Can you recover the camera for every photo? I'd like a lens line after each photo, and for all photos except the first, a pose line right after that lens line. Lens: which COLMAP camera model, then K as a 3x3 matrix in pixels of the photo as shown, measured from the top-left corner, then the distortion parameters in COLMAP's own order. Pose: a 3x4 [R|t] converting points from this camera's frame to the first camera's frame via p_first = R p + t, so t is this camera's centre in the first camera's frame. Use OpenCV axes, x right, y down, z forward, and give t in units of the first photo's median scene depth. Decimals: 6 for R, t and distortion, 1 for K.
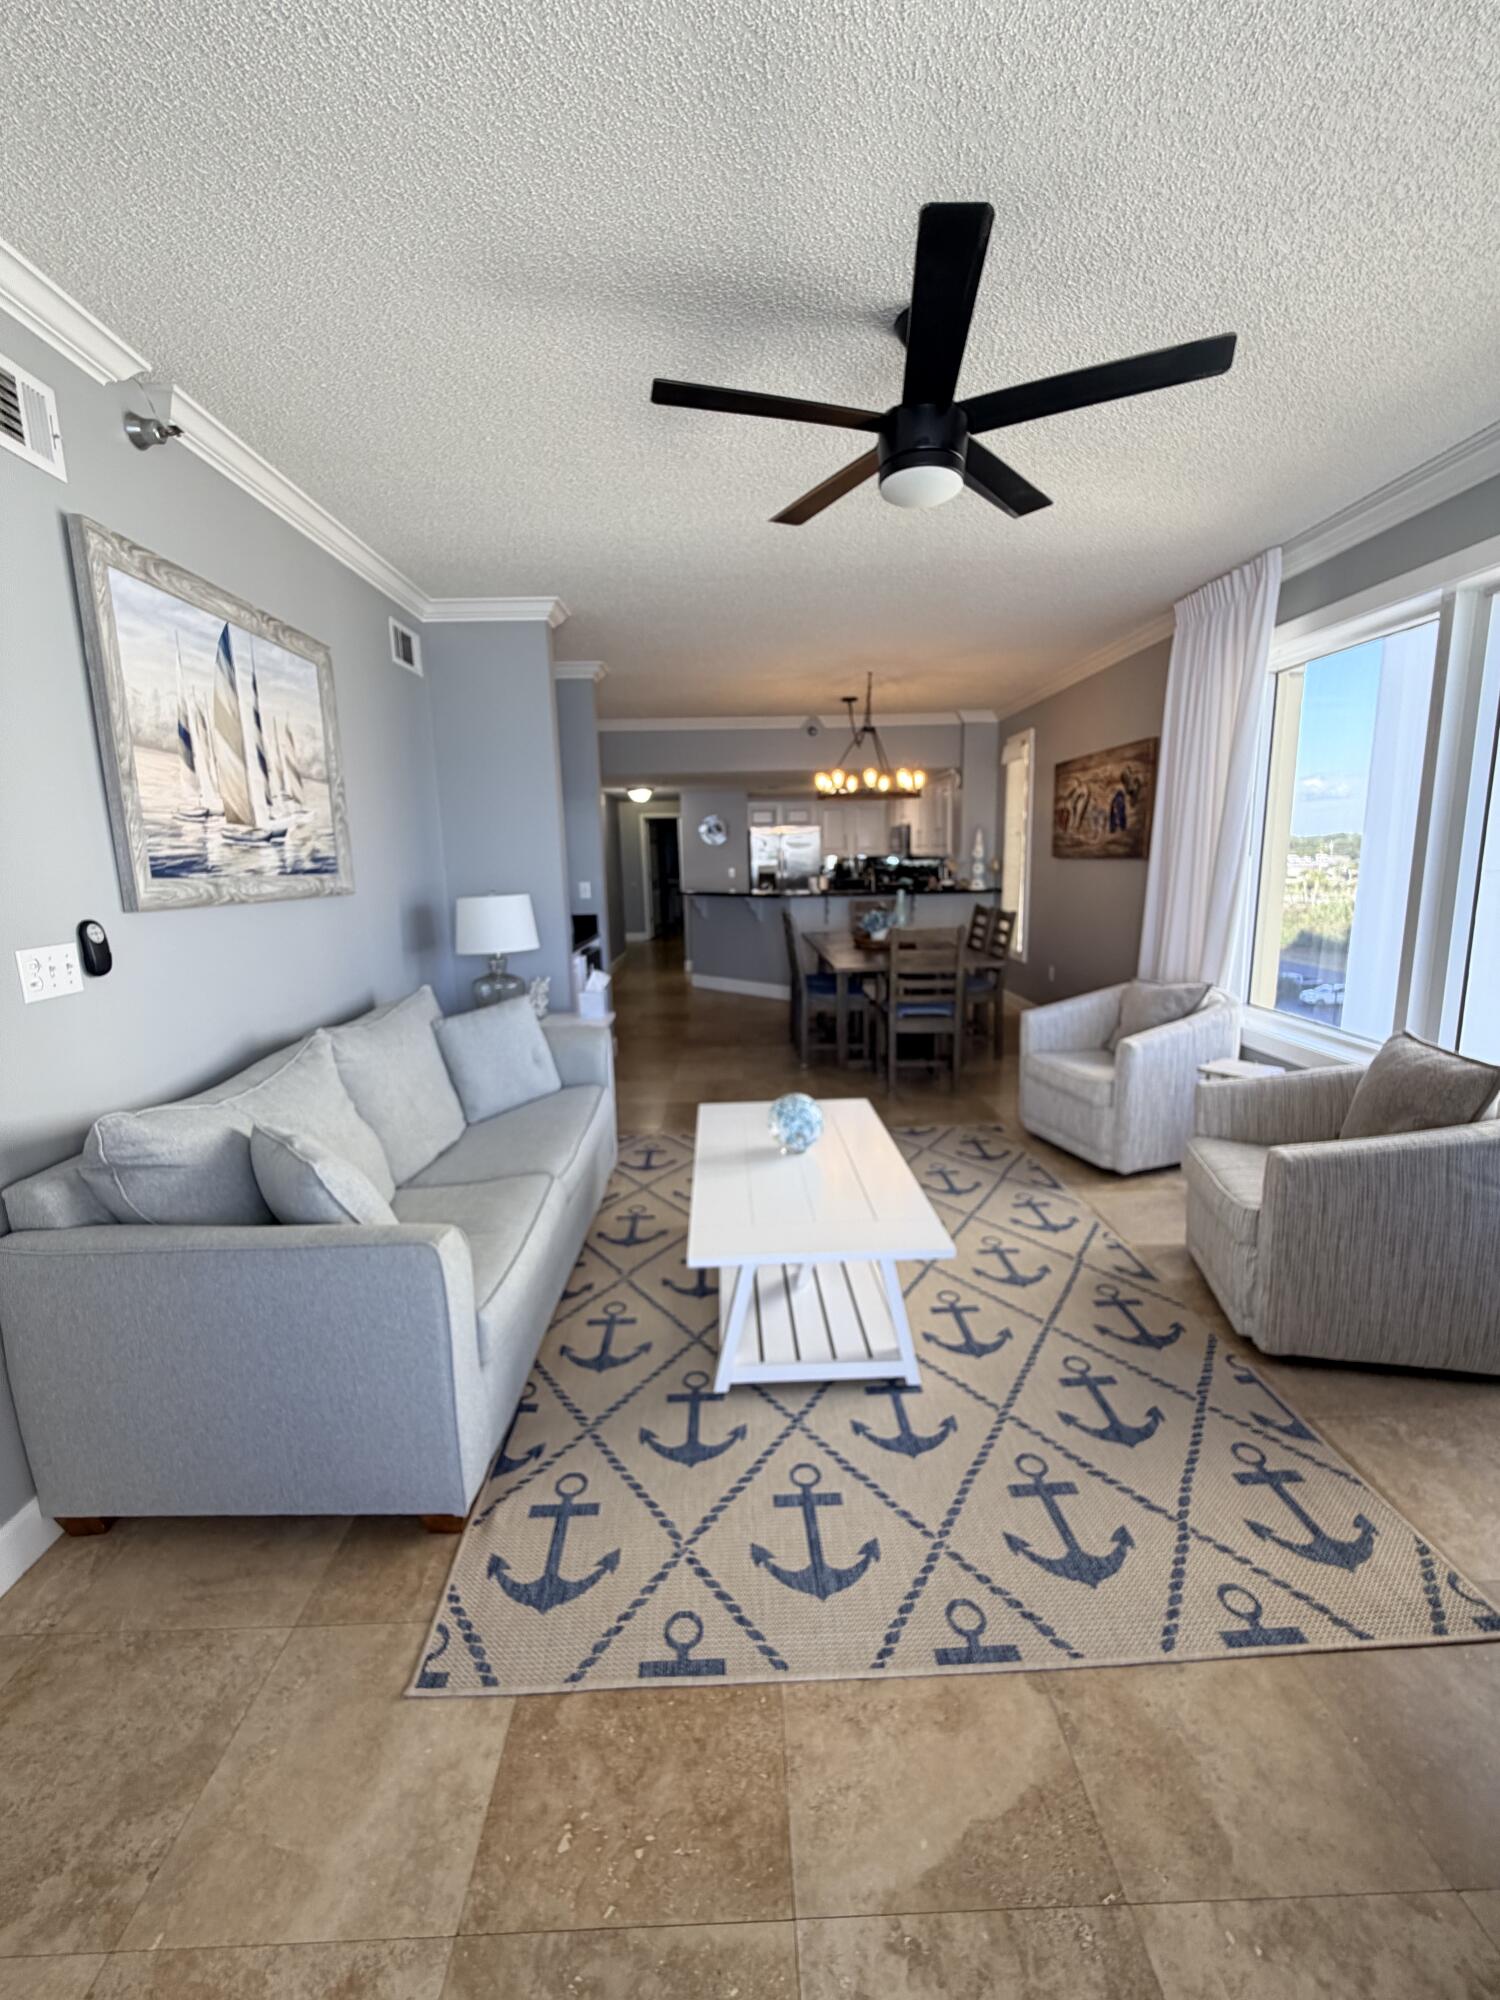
lens RADIAL K [[798.0, 0, 750.6], [0, 798.0, 994.5], [0, 0, 1]] dist [-0.001366, 0.000808]
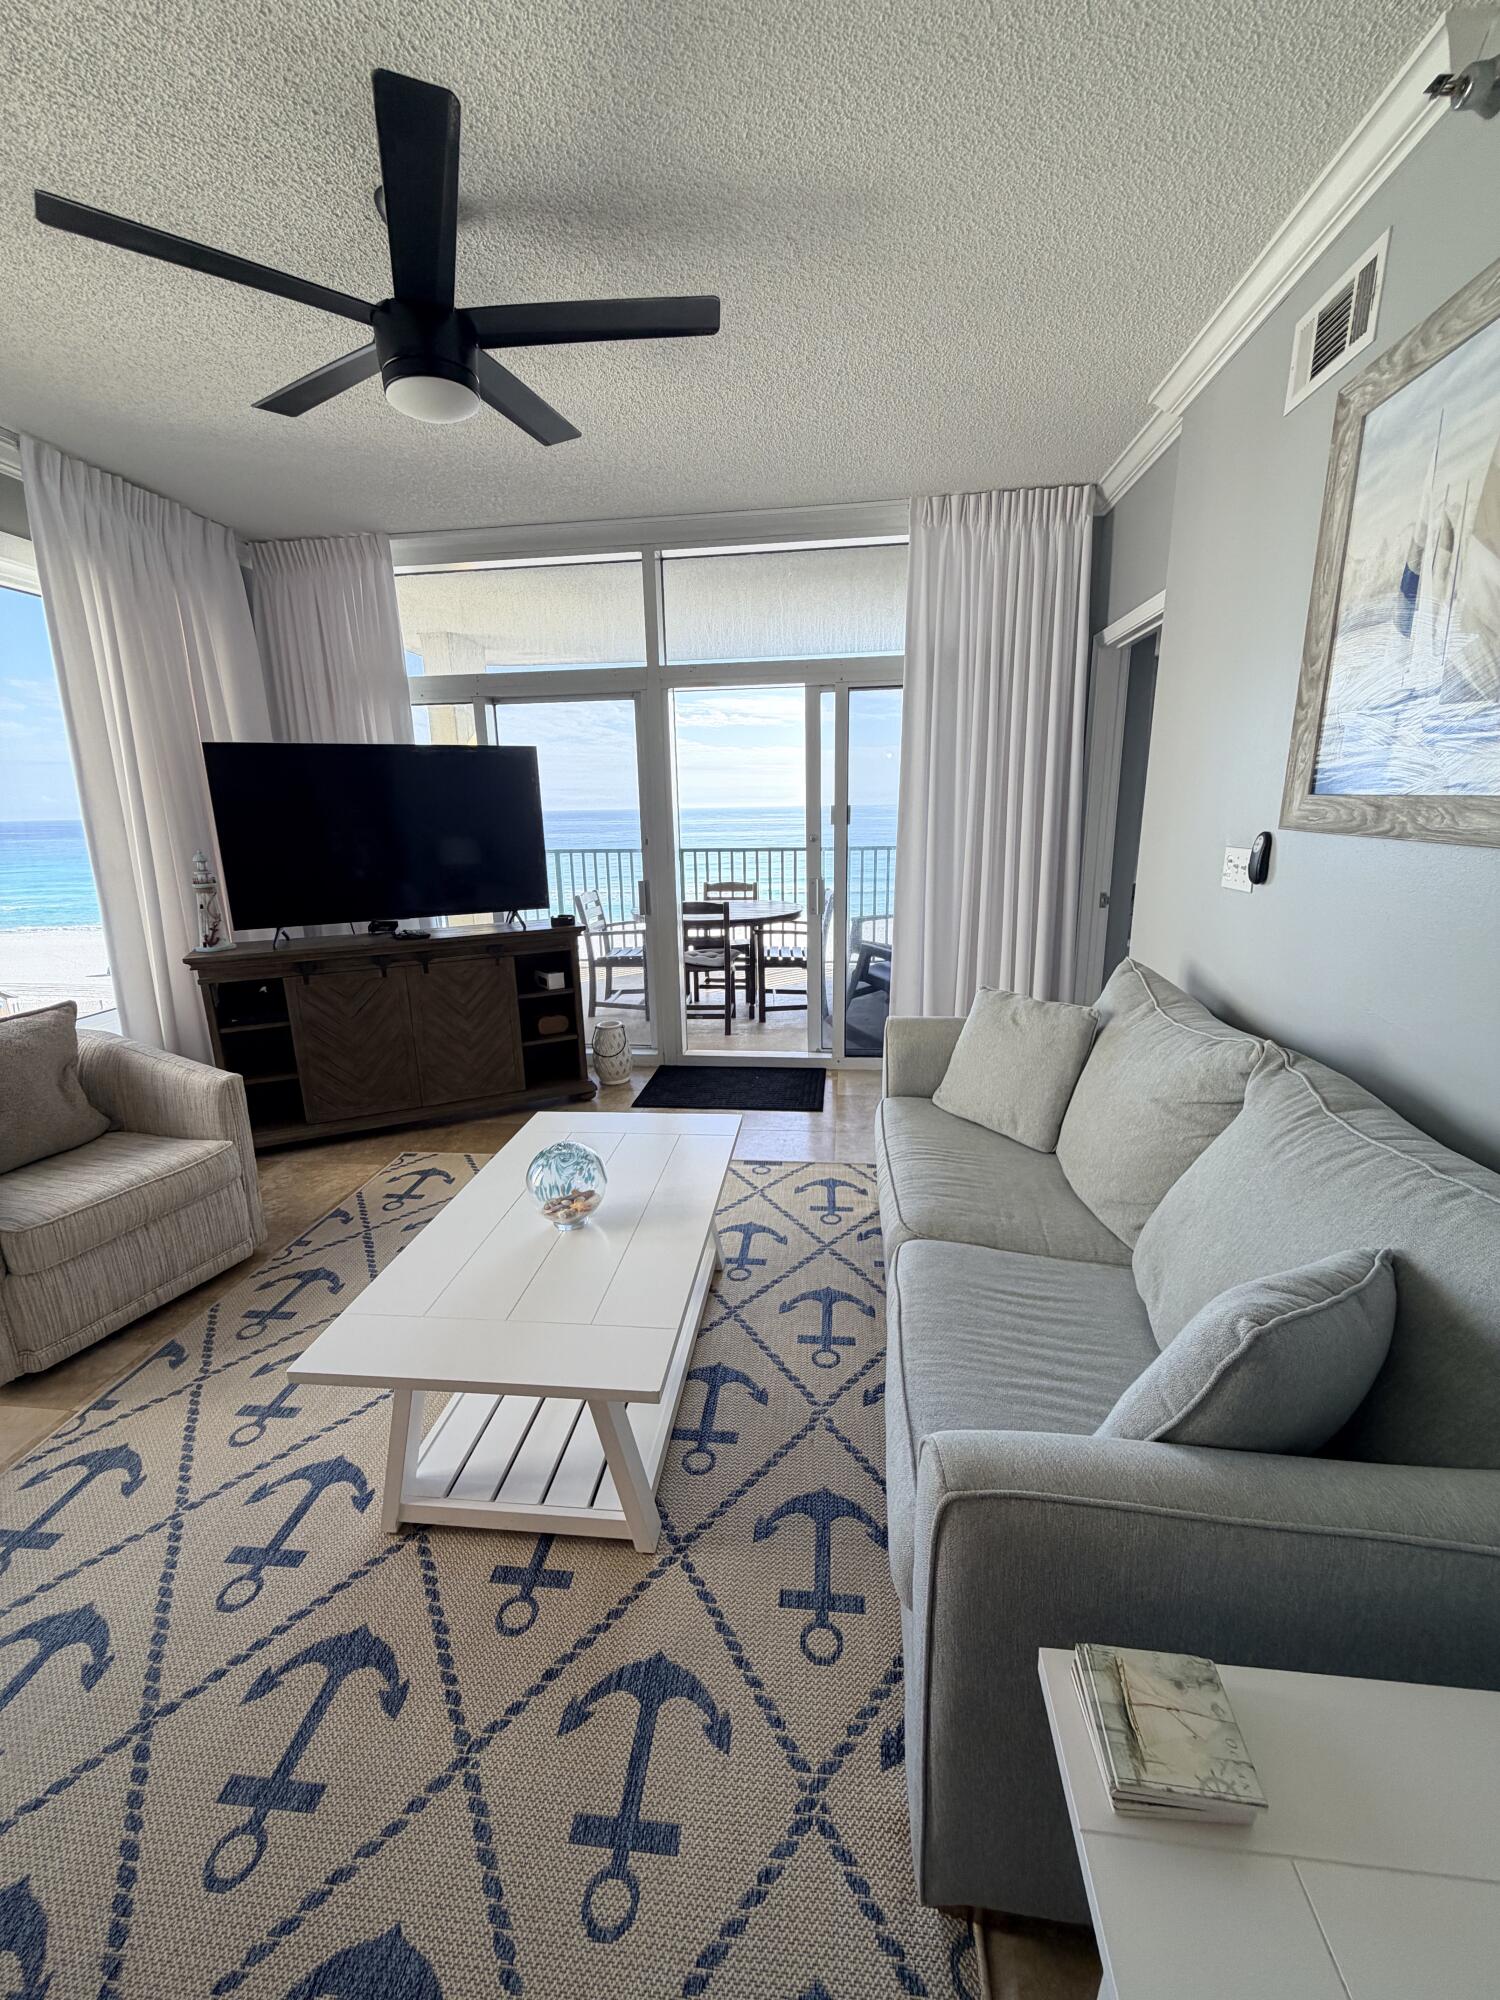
lens RADIAL K [[798.0, 0, 752.7], [0, 798.0, 993.7], [0, 0, 1]] dist [-0.001366, 0.000808]
pose [[-0.989252, 0.008136, 0.145993, -0.240371], [0.065403, 0.917624, 0.392031, -0.294970], [-0.130777, 0.397366, -0.908294, 1.761096]]
